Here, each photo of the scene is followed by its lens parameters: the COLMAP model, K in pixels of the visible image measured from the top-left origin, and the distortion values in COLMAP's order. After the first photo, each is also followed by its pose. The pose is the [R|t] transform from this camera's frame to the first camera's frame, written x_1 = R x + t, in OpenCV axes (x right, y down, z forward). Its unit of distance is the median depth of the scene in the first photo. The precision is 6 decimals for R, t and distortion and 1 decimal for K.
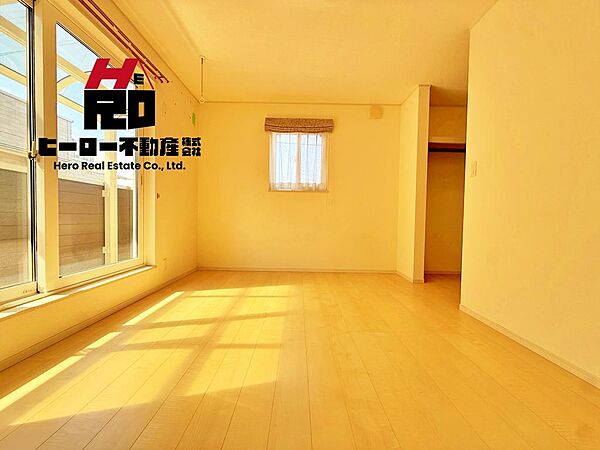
lens RADIAL K [[240.7, 0, 299.2], [0, 240.7, 223.5], [0, 0, 1]] dist [0.010688, -0.000543]
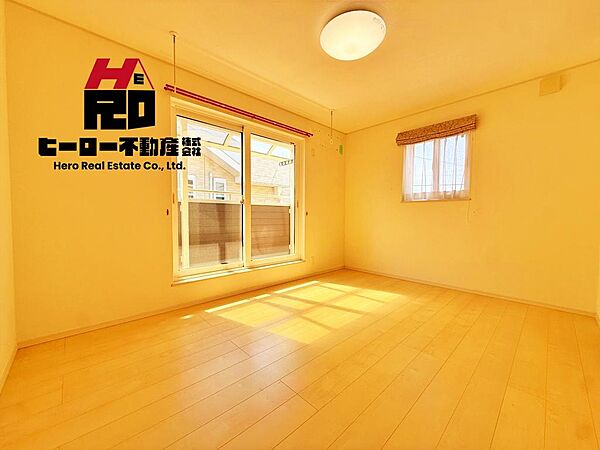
lens RADIAL K [[240.7, 0, 300.5], [0, 240.7, 224.0], [0, 0, 1]] dist [0.010688, -0.000543]
pose [[0.696118, 0.011637, -0.717833, 0.443151], [-0.010766, 0.999925, 0.005770, -0.058833], [0.717847, 0.003711, 0.696191, -0.054896]]
